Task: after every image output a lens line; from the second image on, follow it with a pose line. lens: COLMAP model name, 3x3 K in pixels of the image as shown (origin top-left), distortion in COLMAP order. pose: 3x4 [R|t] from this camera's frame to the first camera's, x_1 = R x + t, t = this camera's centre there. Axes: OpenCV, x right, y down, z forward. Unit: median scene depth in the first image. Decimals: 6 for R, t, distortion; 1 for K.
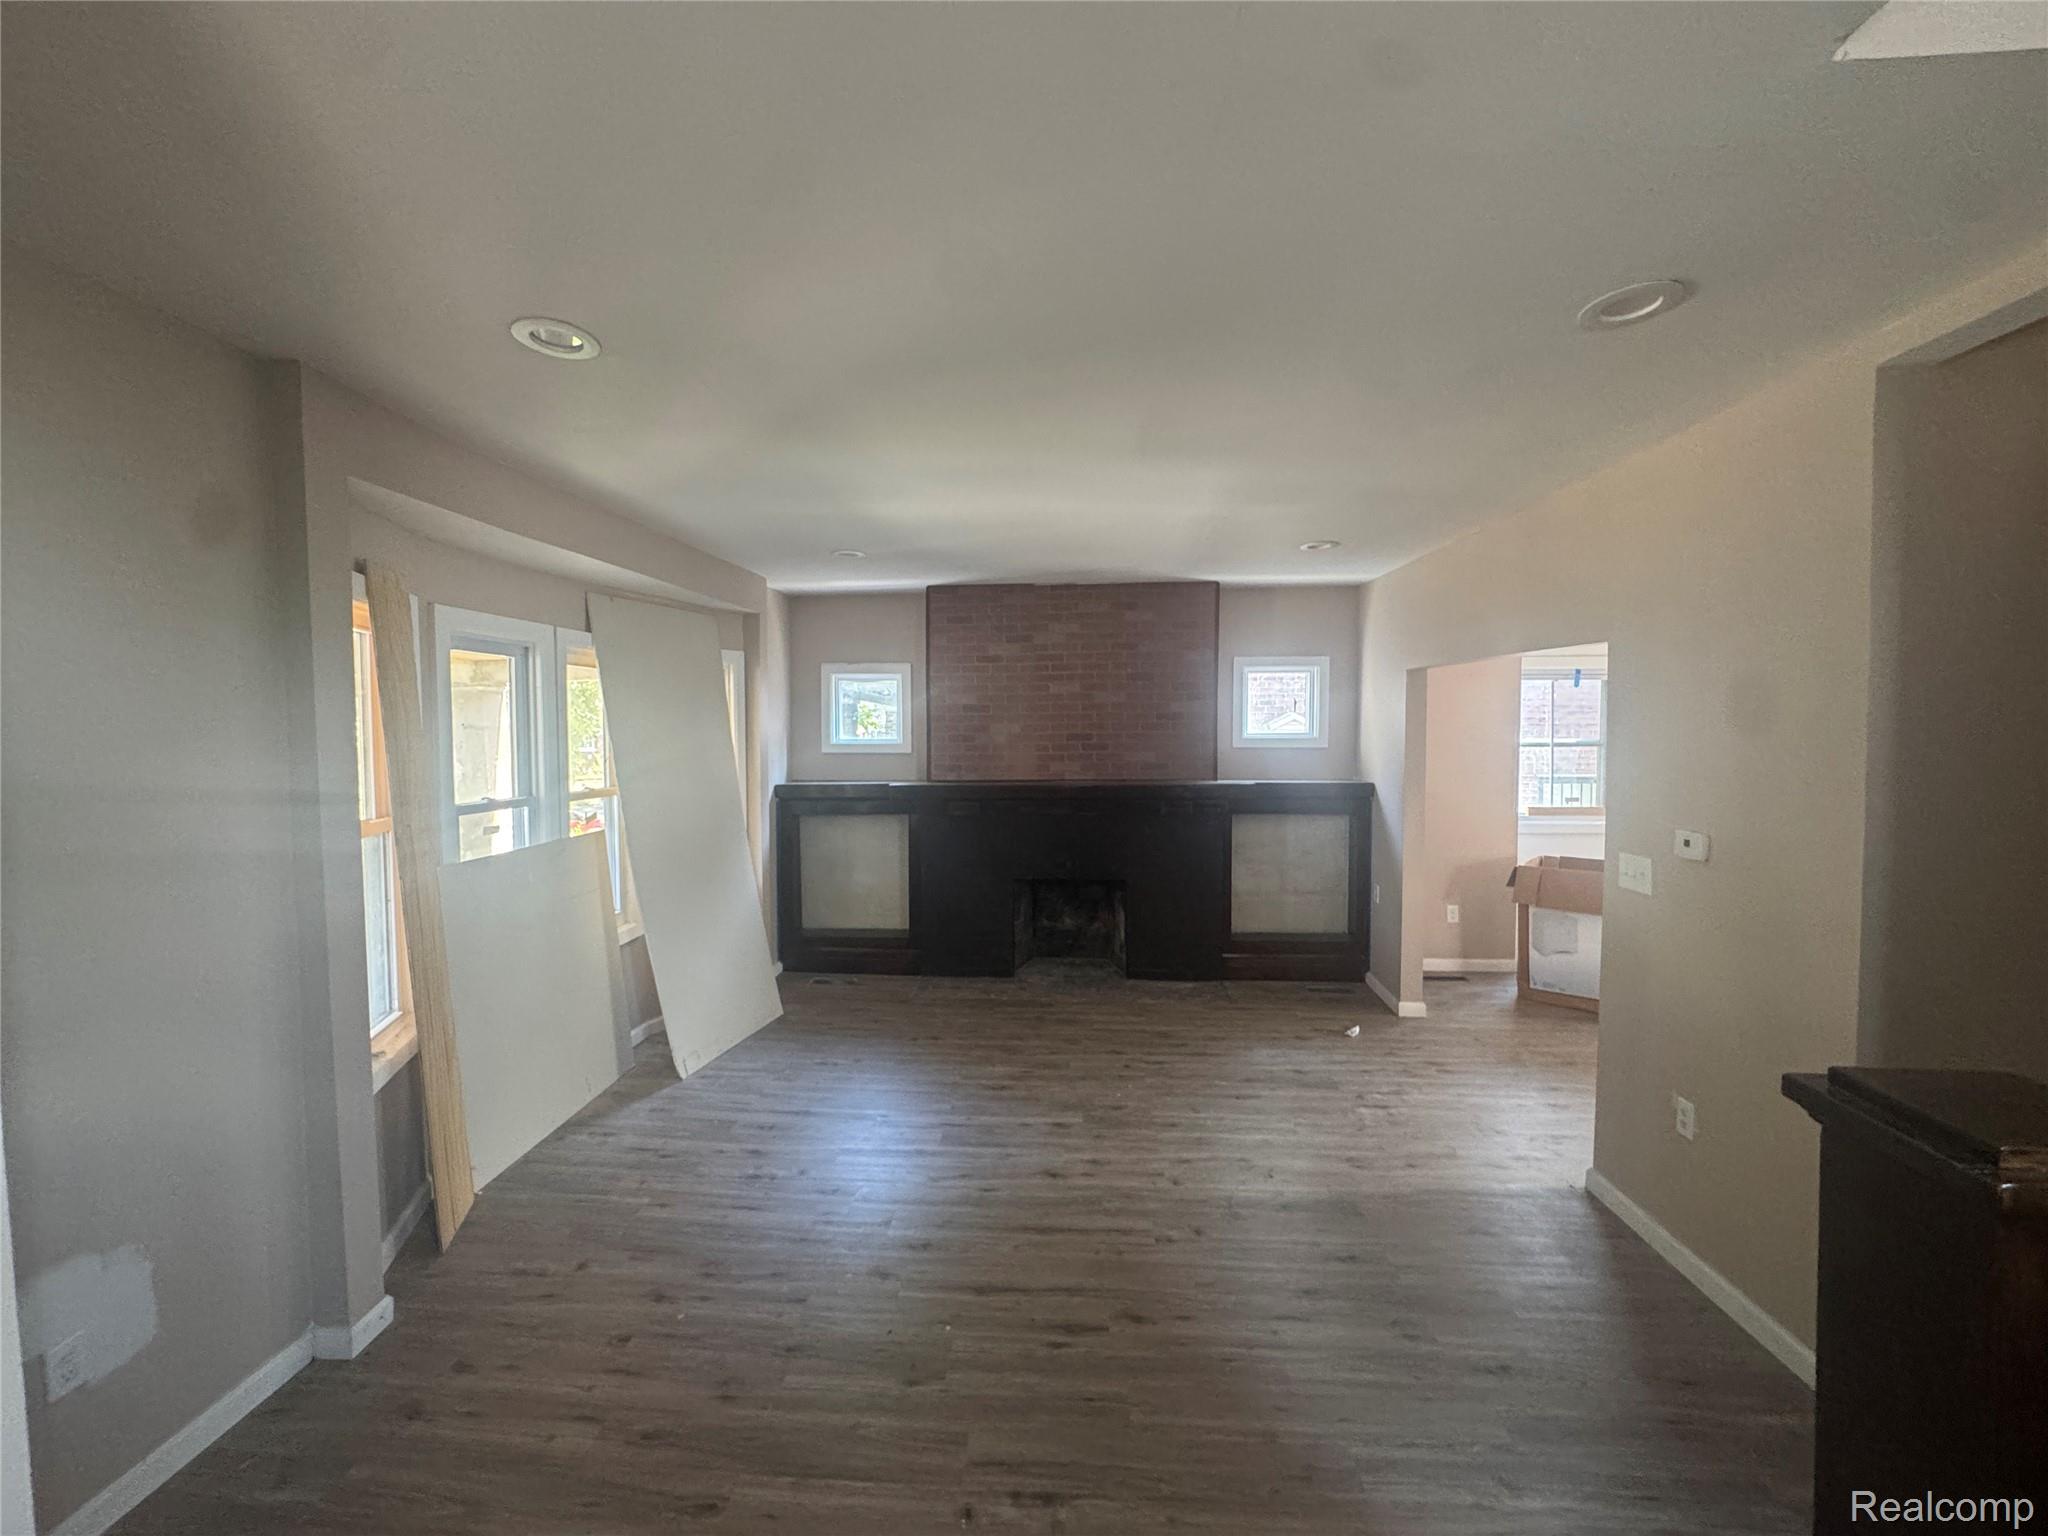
lens RADIAL K [[820.5, 0, 1030.1], [0, 820.5, 769.0], [0, 0, 1]] dist [-0.001788, -0.000085]
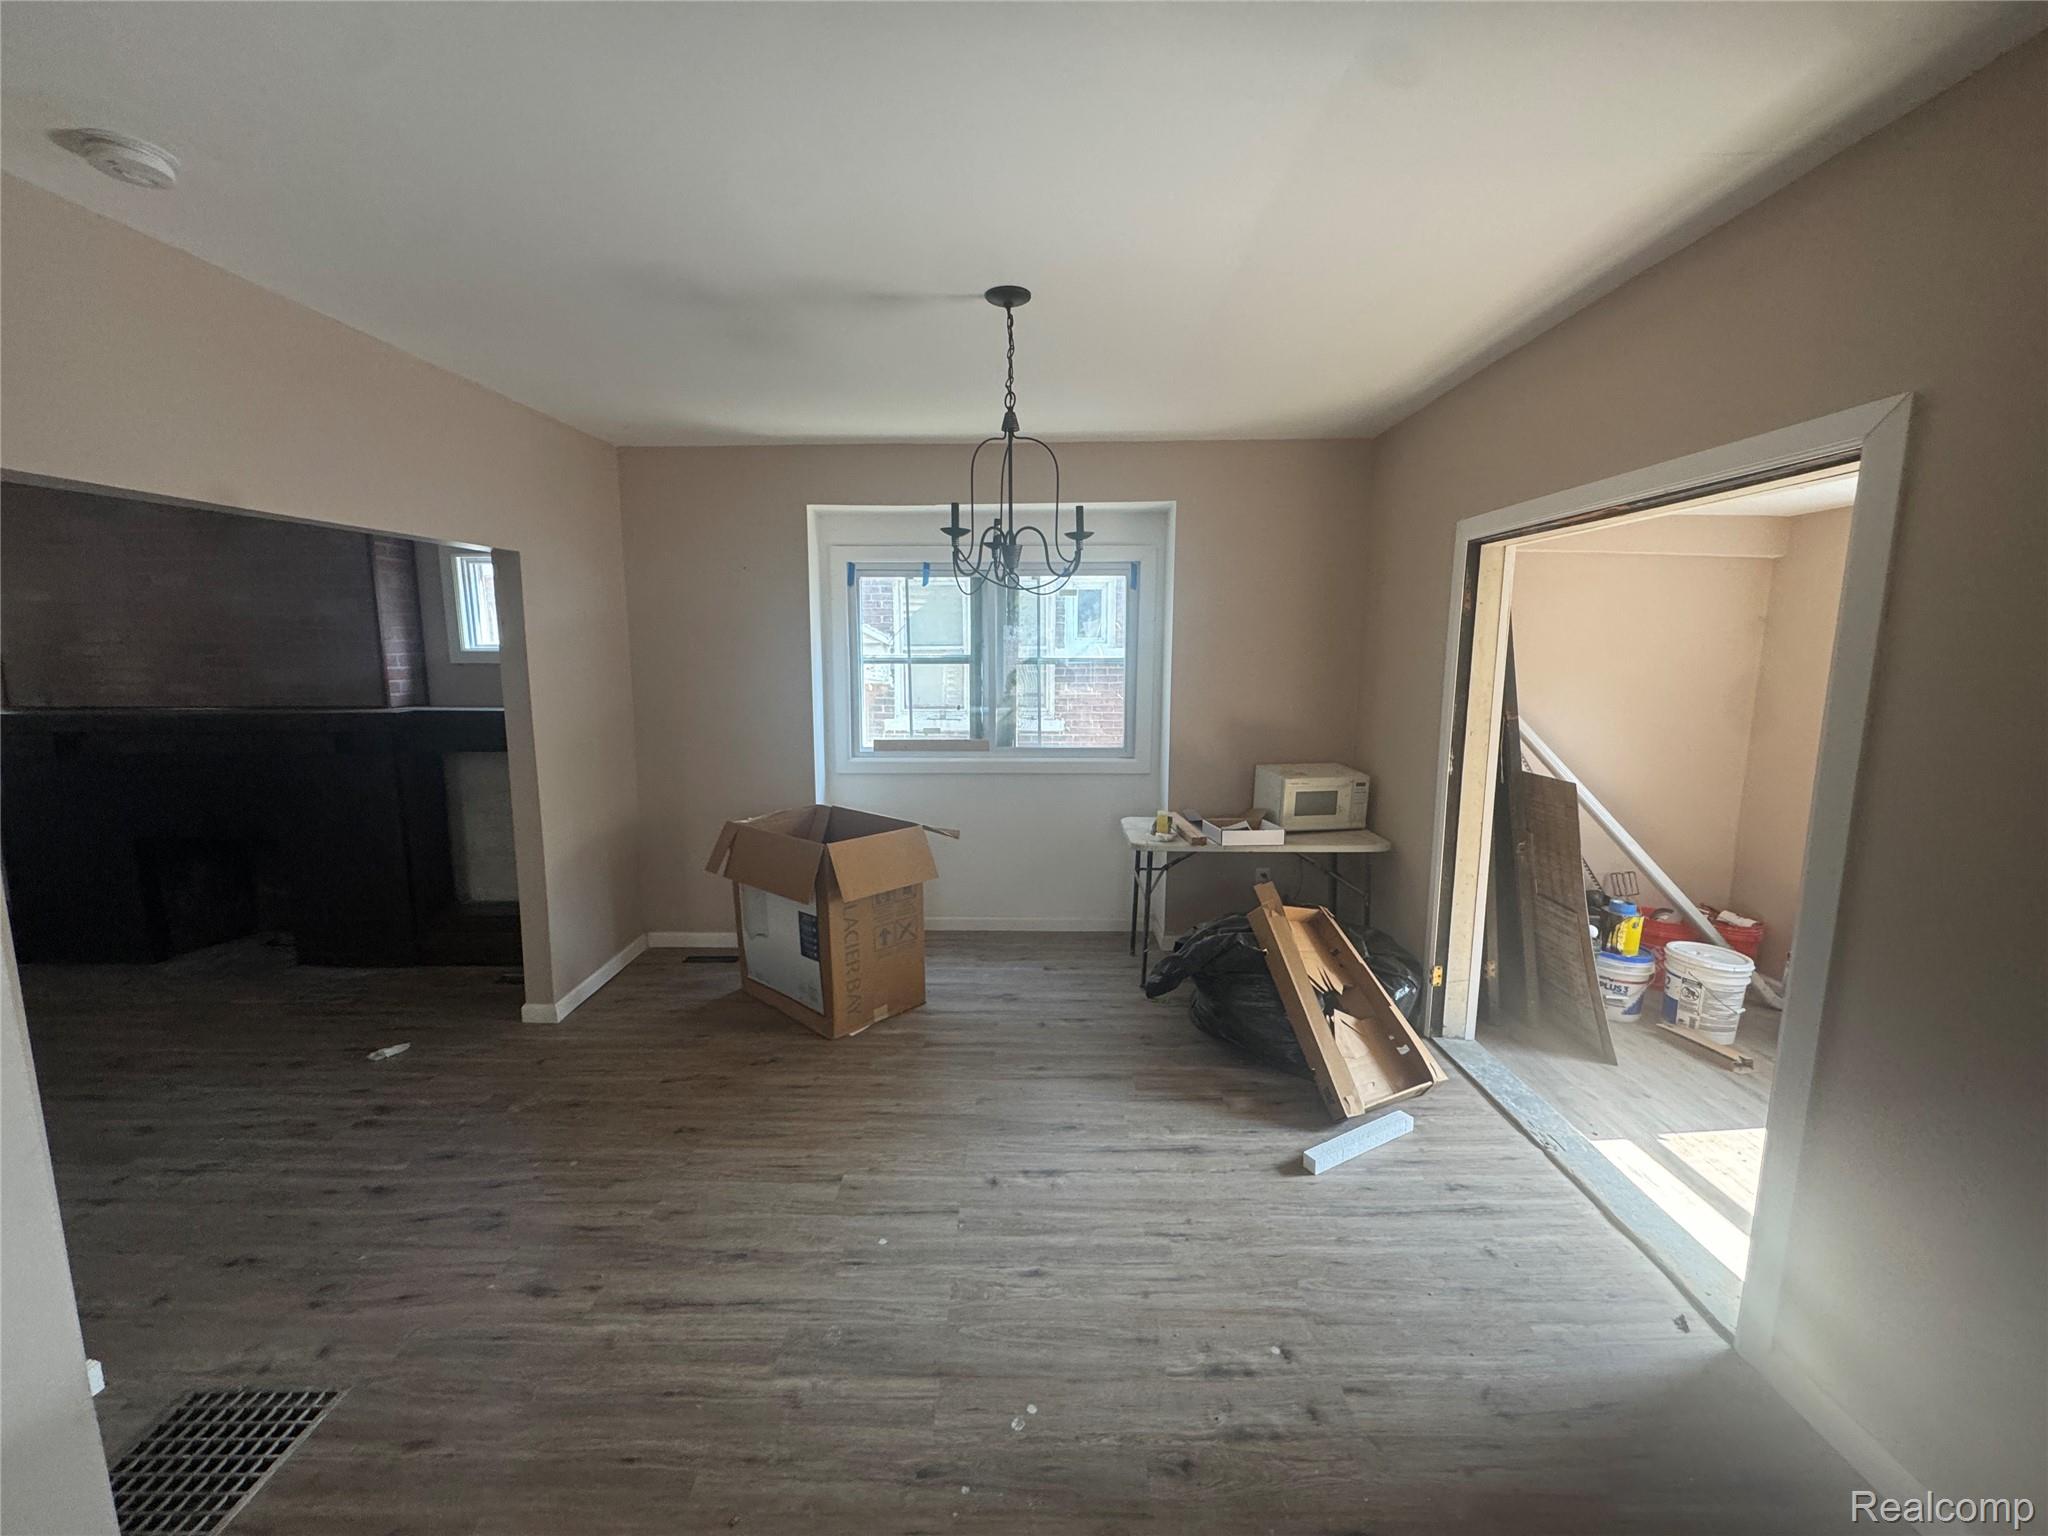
lens RADIAL K [[820.5, 0, 1020.3], [0, 820.5, 765.0], [0, 0, 1]] dist [-0.001788, -0.000085]
pose [[0.998648, -0.003228, 0.051884, 1.095906], [-0.001691, 0.995524, 0.094491, -0.007164], [-0.051957, -0.094451, 0.994173, 0.316383]]
